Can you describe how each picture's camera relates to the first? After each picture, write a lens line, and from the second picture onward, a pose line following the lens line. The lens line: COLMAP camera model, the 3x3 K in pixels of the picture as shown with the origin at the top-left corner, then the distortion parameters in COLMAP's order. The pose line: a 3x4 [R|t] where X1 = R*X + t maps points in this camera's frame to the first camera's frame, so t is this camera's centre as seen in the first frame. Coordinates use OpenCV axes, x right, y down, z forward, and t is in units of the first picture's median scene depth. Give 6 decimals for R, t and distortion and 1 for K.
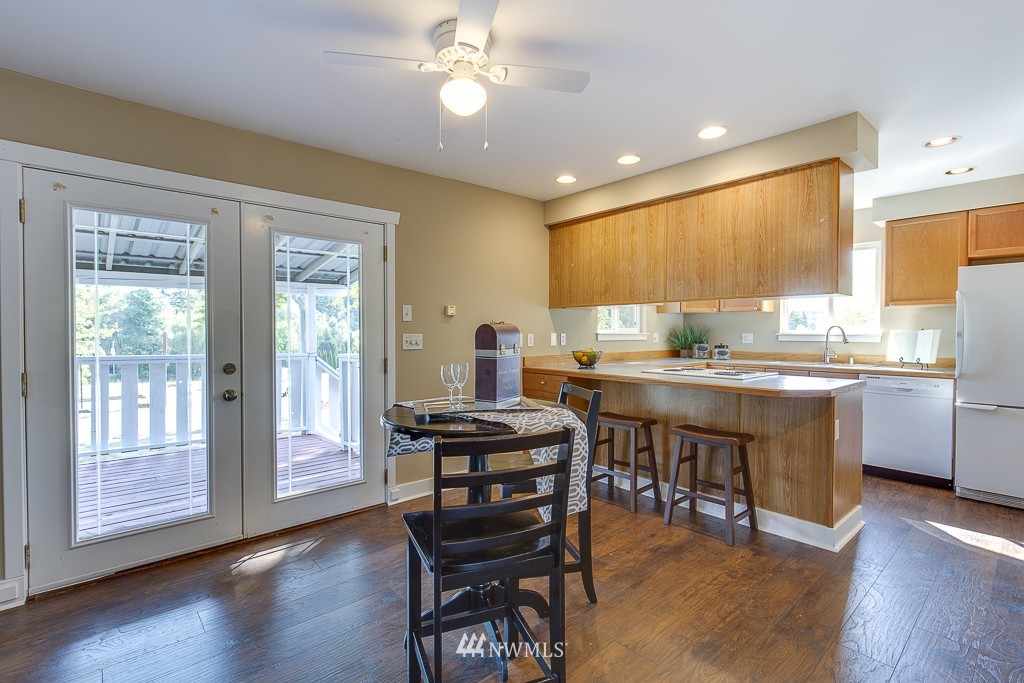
lens RADIAL K [[476.1, 0, 512.5], [0, 476.1, 330.0], [0, 0, 1]] dist [-0.003403, -0.000134]
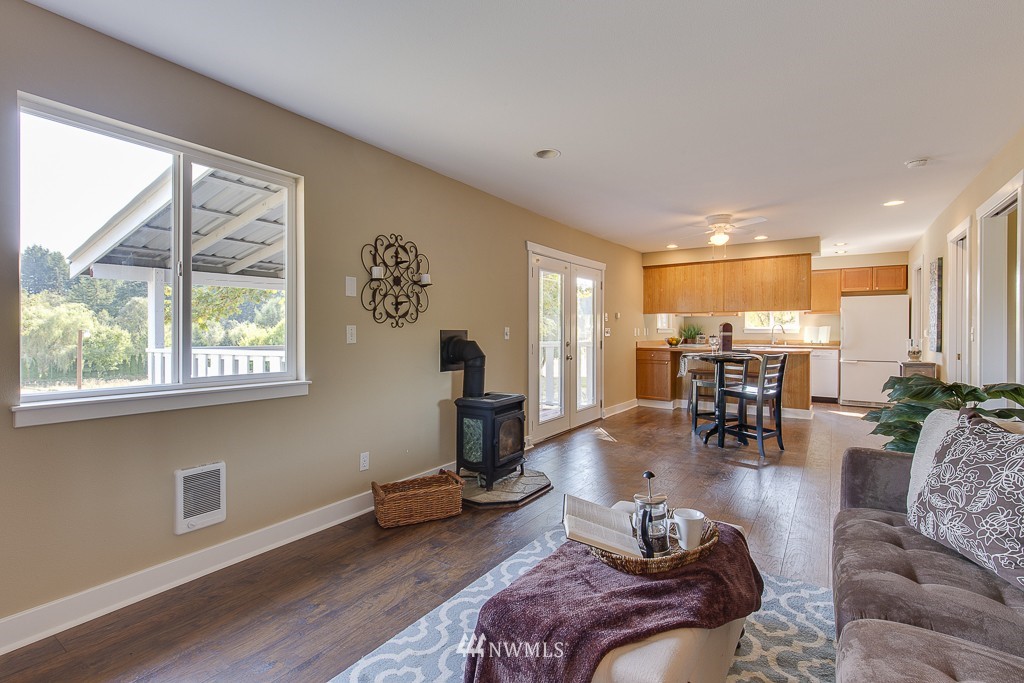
lens RADIAL K [[476.1, 0, 512.5], [0, 476.1, 330.0], [0, 0, 1]] dist [-0.003403, -0.000134]
pose [[0.969172, -0.000329, 0.246384, -0.969949], [-0.000543, 0.999994, 0.003471, 0.008241], [-0.246384, -0.003498, 0.969166, -0.672109]]
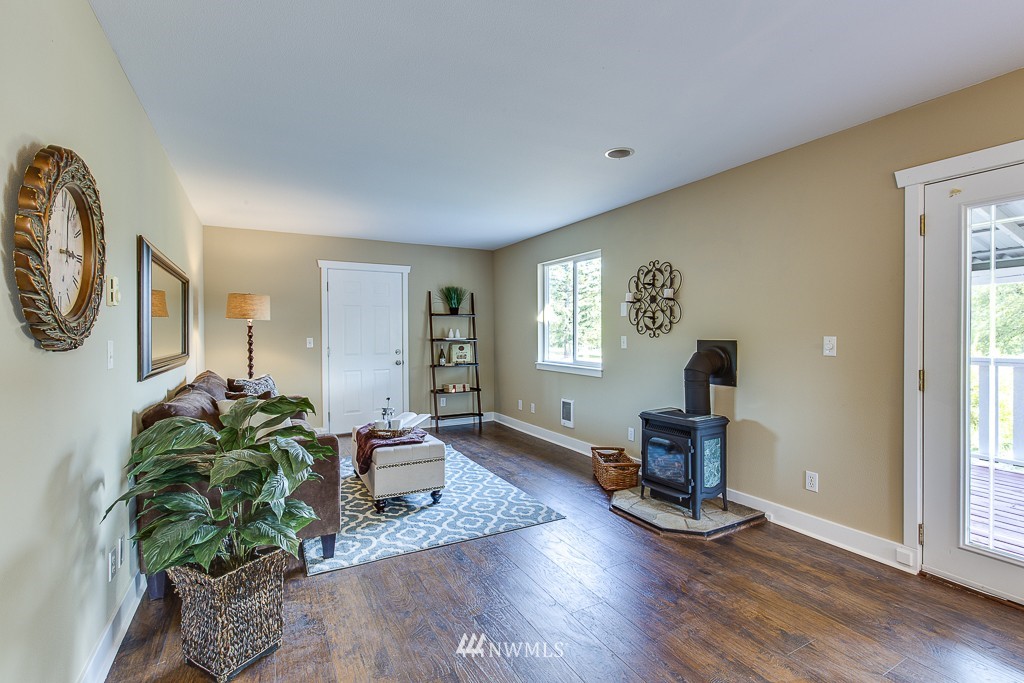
lens RADIAL K [[471.9, 0, 512.0], [0, 471.9, 341.5], [0, 0, 1]] dist [0.014924, -0.000259]
pose [[-0.228939, 0.011530, -0.973373, 0.170145], [0.005146, 0.999930, 0.010634, 0.002711], [0.973427, -0.002574, -0.228982, 0.185828]]
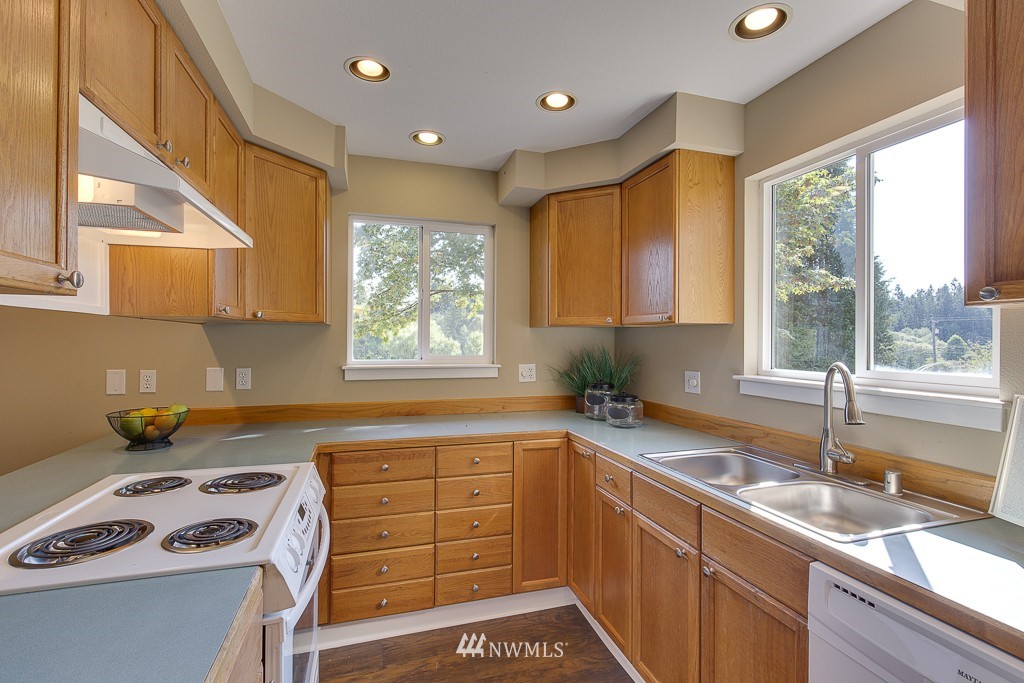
lens RADIAL K [[476.1, 0, 512.5], [0, 476.1, 330.0], [0, 0, 1]] dist [-0.003403, -0.000134]
pose [[0.911539, -0.006377, -0.411163, 0.764164], [-0.000522, 0.999861, -0.016665, -0.035243], [0.411212, 0.015406, 0.911409, 0.761839]]
